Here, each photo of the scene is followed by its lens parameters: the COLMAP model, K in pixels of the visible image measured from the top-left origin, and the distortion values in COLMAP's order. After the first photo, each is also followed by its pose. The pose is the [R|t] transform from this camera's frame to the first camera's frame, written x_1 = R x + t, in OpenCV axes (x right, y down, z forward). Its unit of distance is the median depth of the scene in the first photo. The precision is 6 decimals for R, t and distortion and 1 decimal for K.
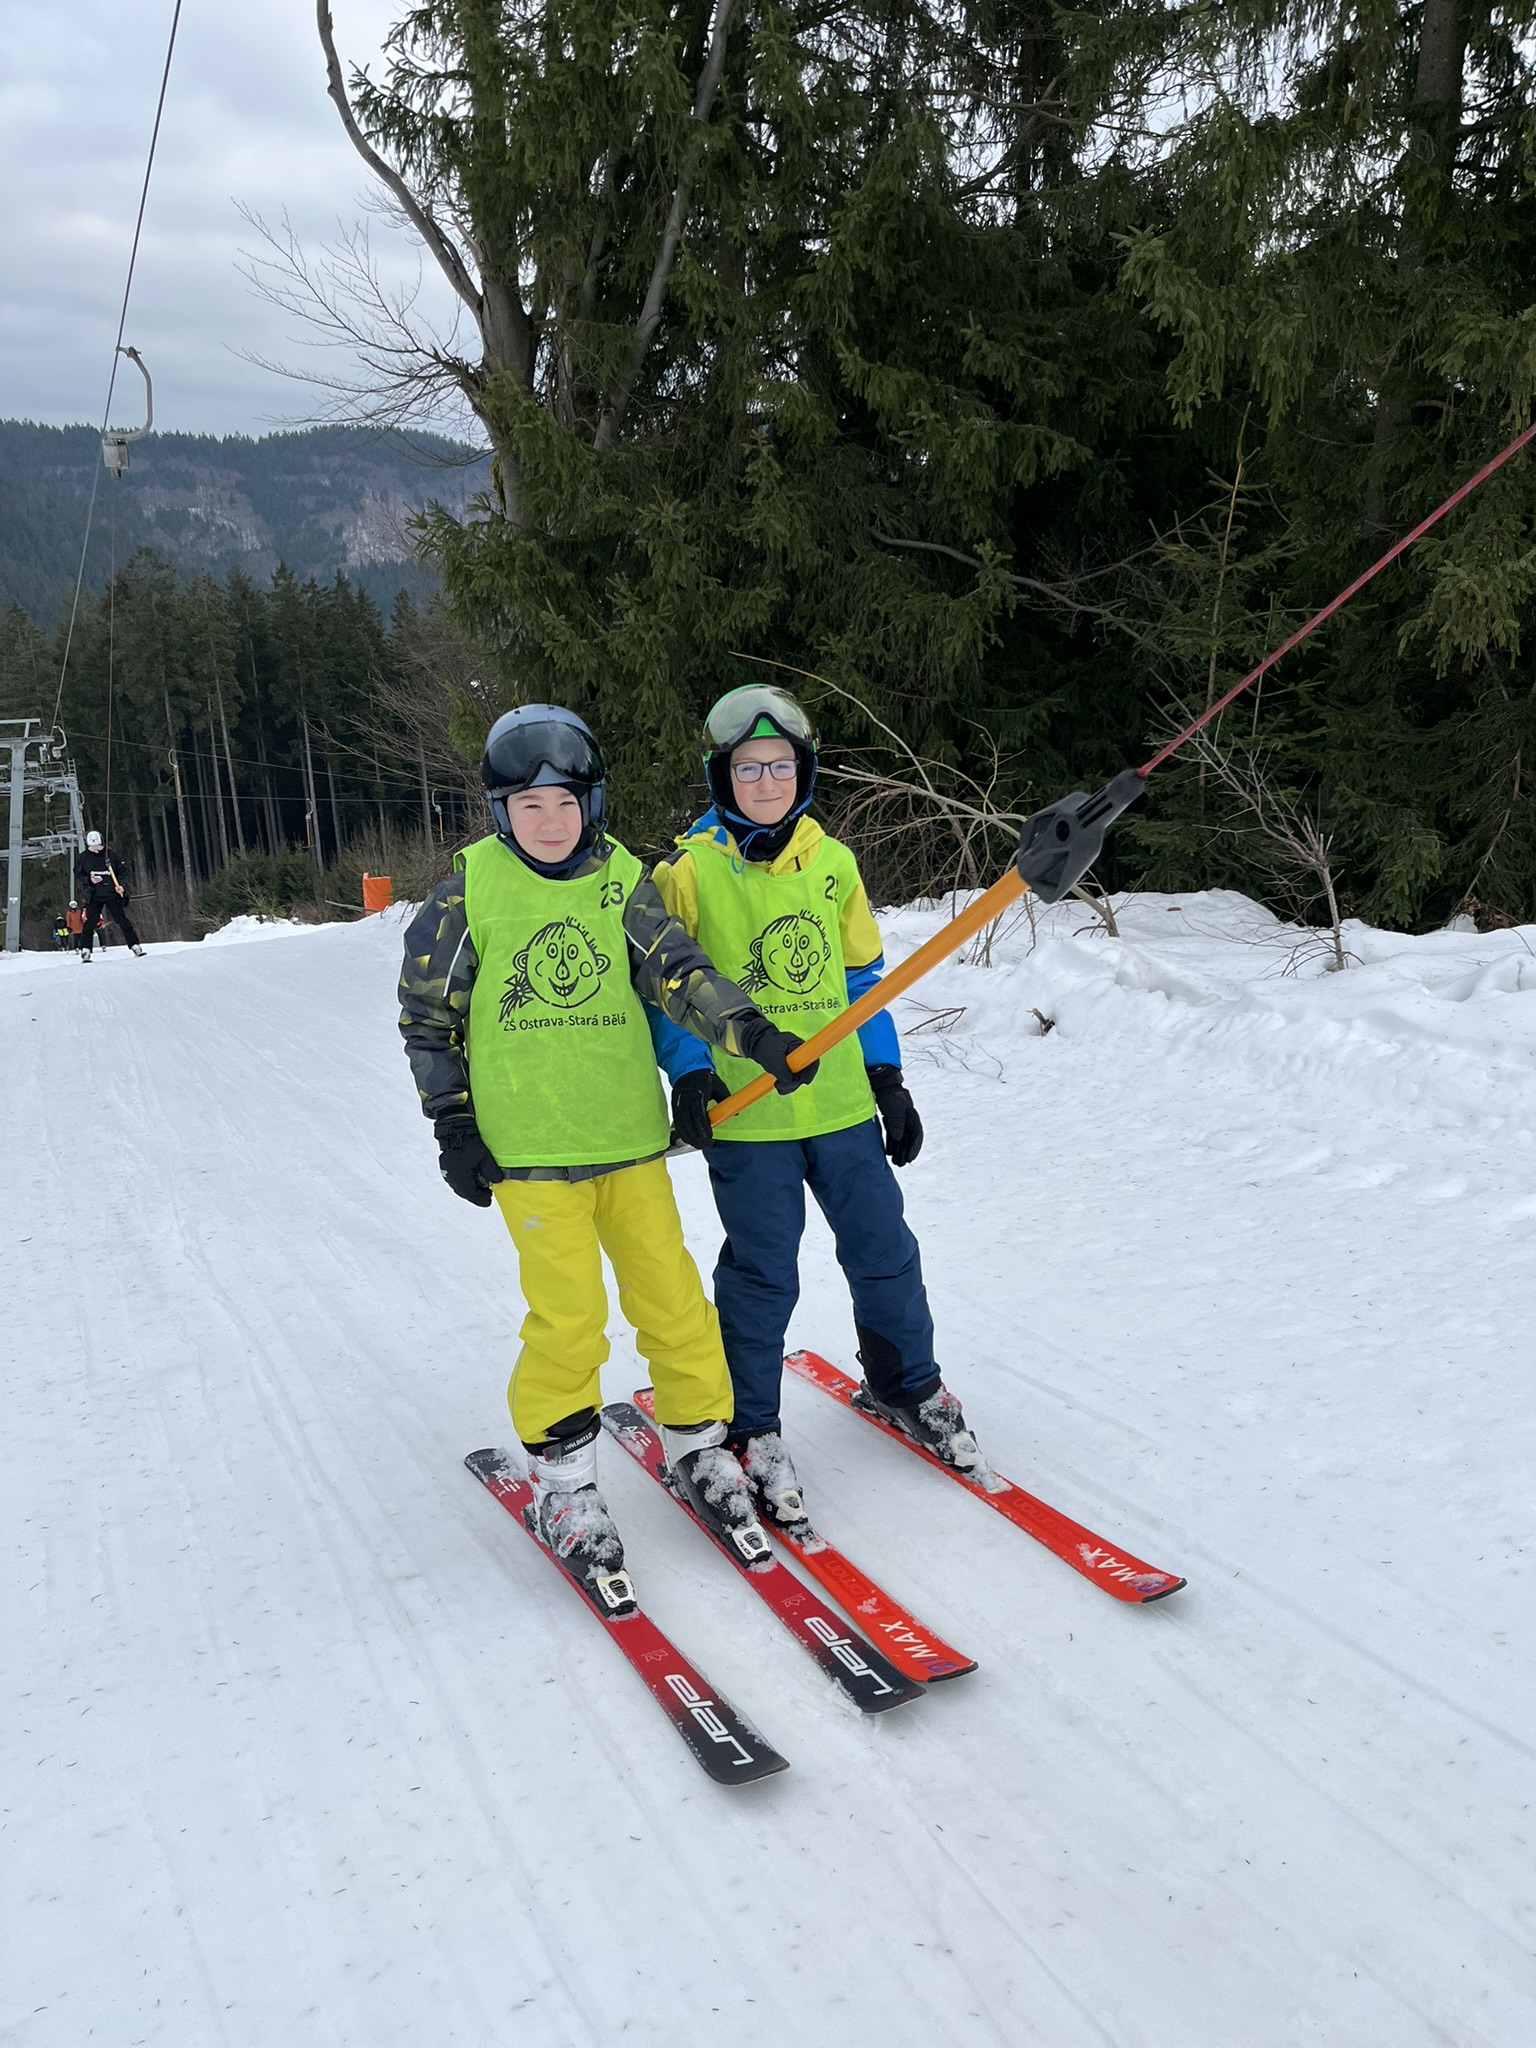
lens RADIAL K [[1543.5, 0, 792.7], [0, 1543.5, 1040.2], [0, 0, 1]] dist [0.031302, -0.002931]
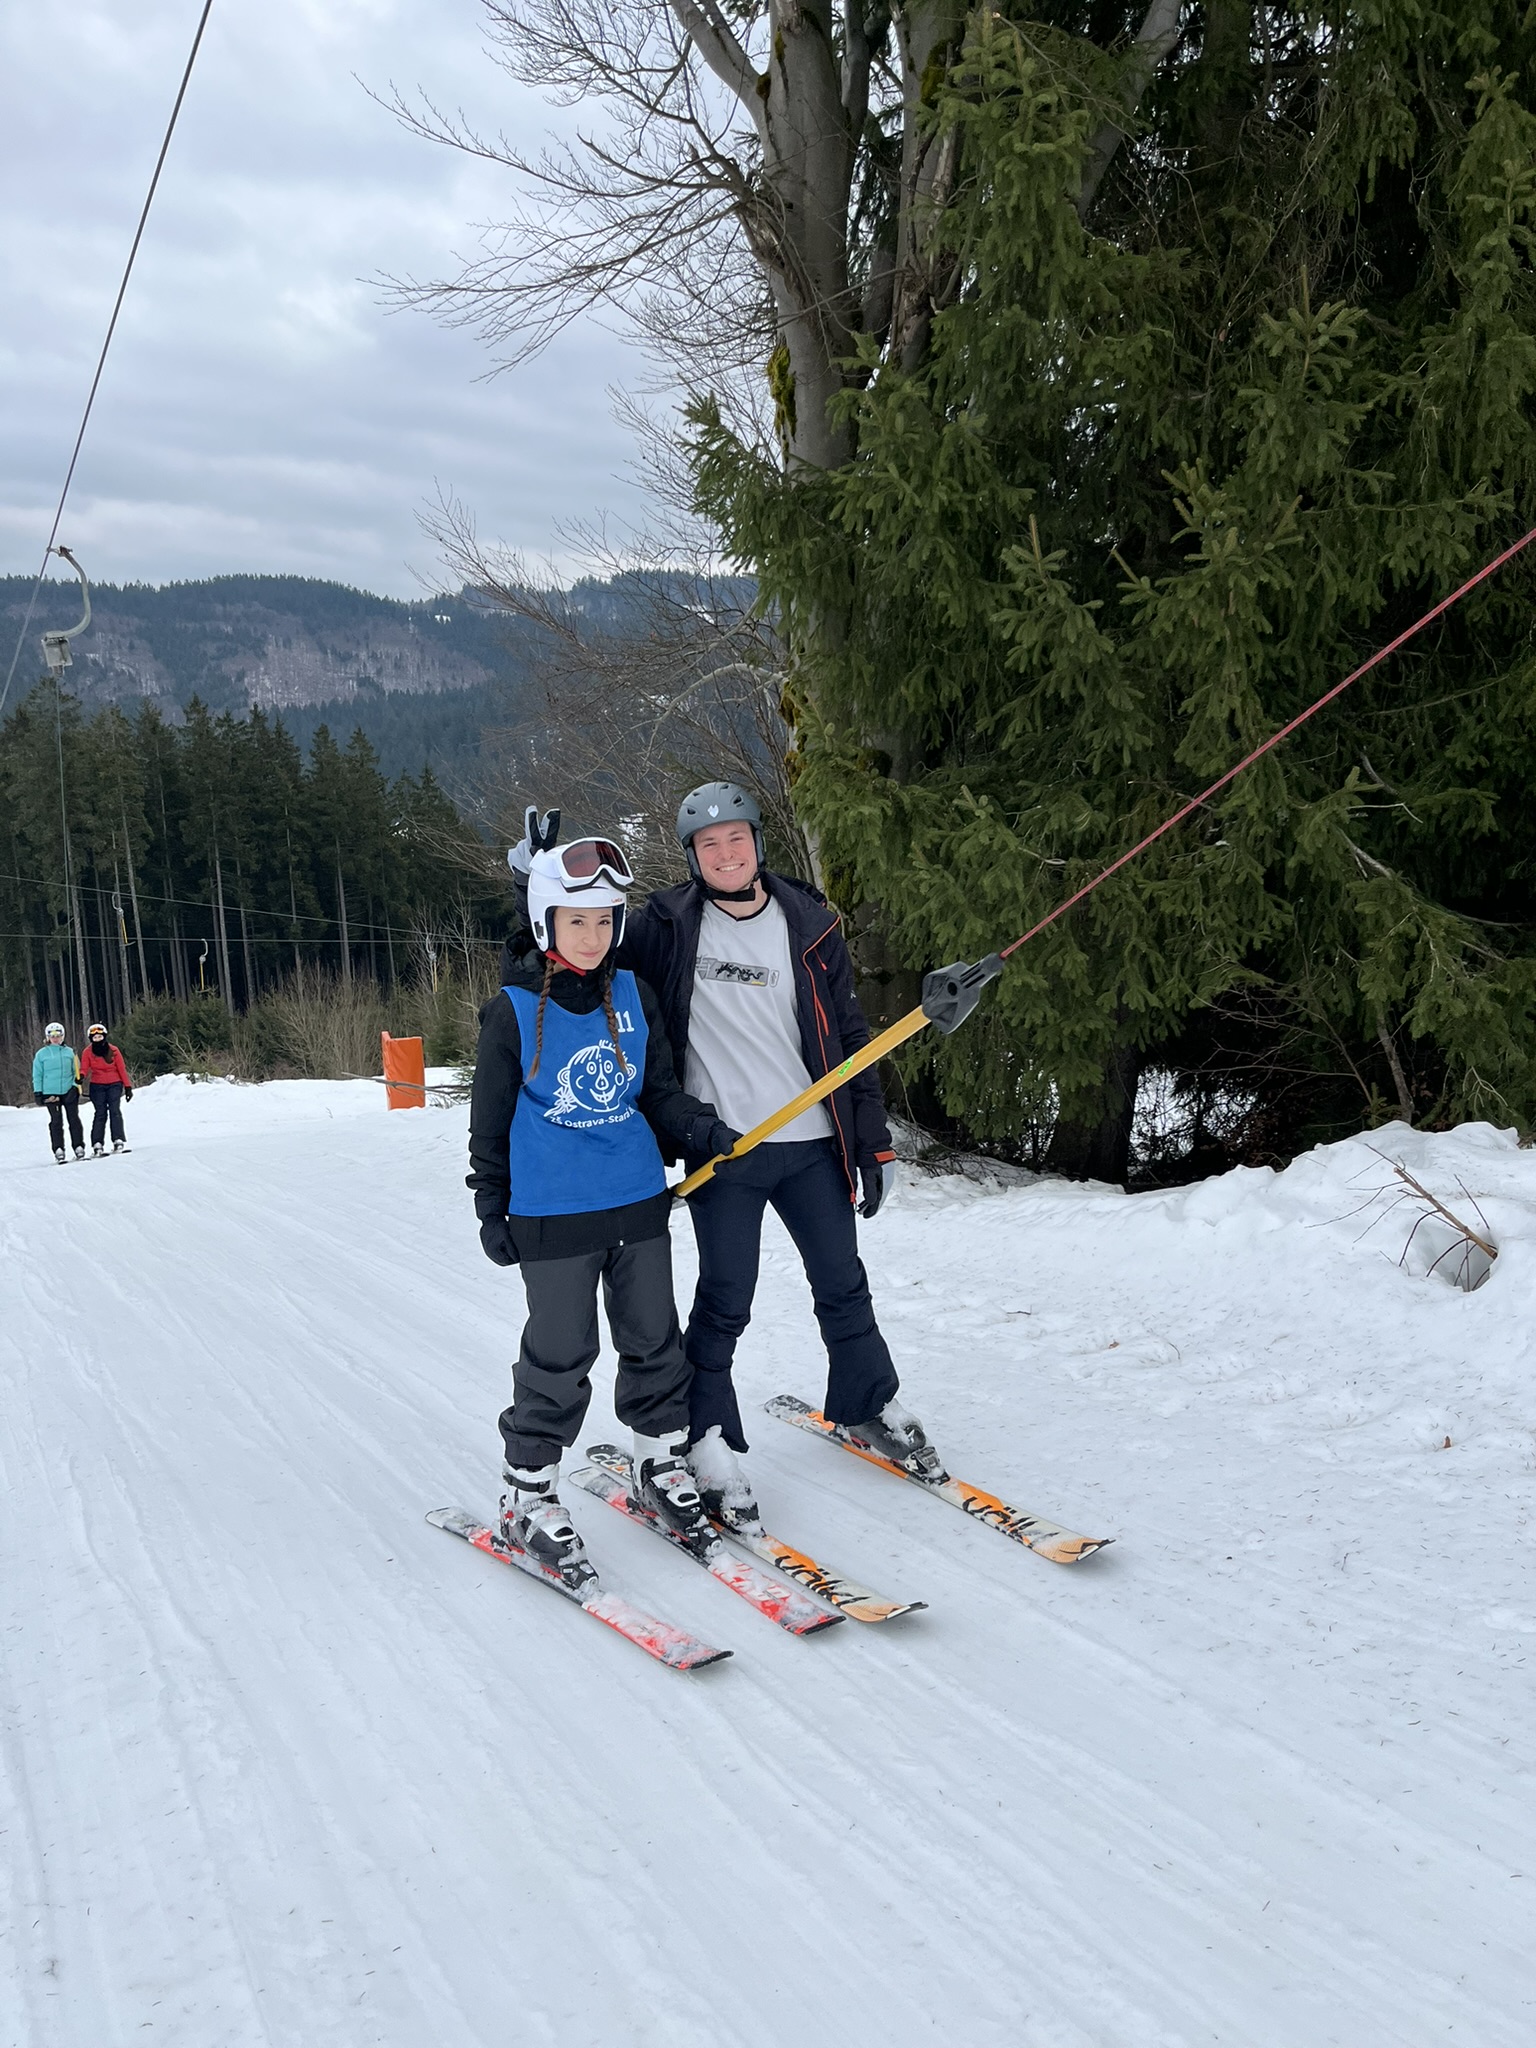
lens RADIAL K [[1541.8, 0, 788.7], [0, 1541.8, 1038.2], [0, 0, 1]] dist [0.034773, -0.006397]
pose [[0.998080, -0.011225, 0.060911, -0.066816], [0.016645, 0.995873, -0.089222, -0.018398], [-0.059658, 0.090065, 0.994148, 0.129630]]
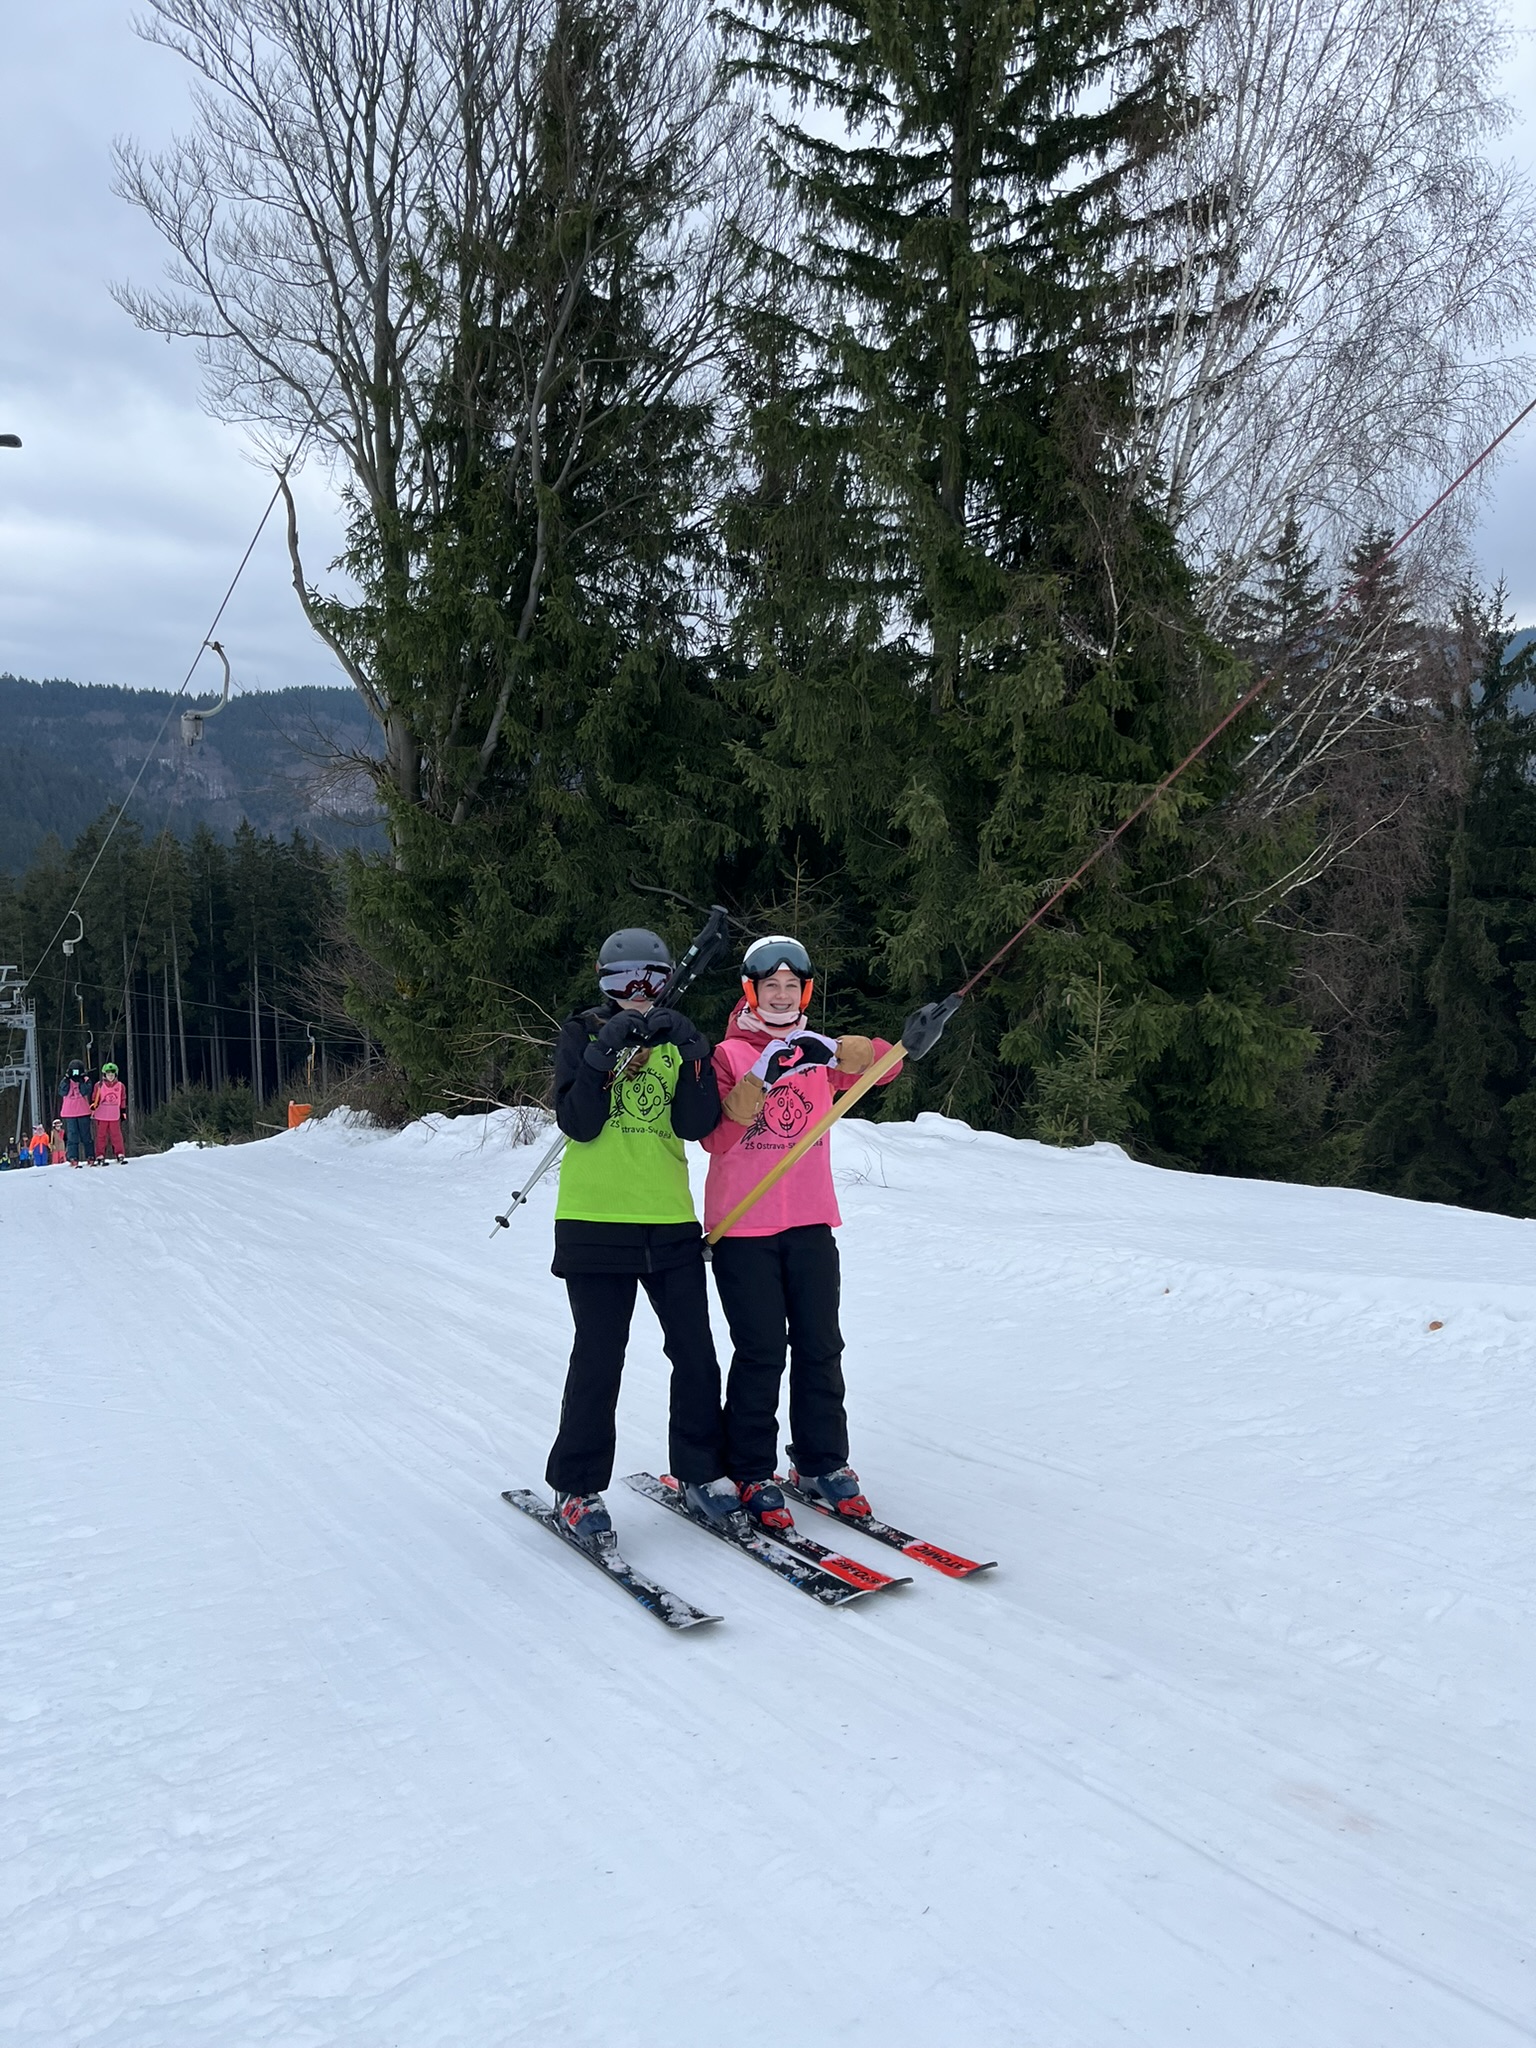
lens RADIAL K [[1544.5, 0, 793.5], [0, 1544.5, 1039.3], [0, 0, 1]] dist [0.026702, -0.009197]
pose [[0.999186, 0.020242, 0.034885, 0.042383], [-0.014444, 0.987157, -0.159101, 0.018054], [-0.037657, 0.158468, 0.986646, -0.128329]]
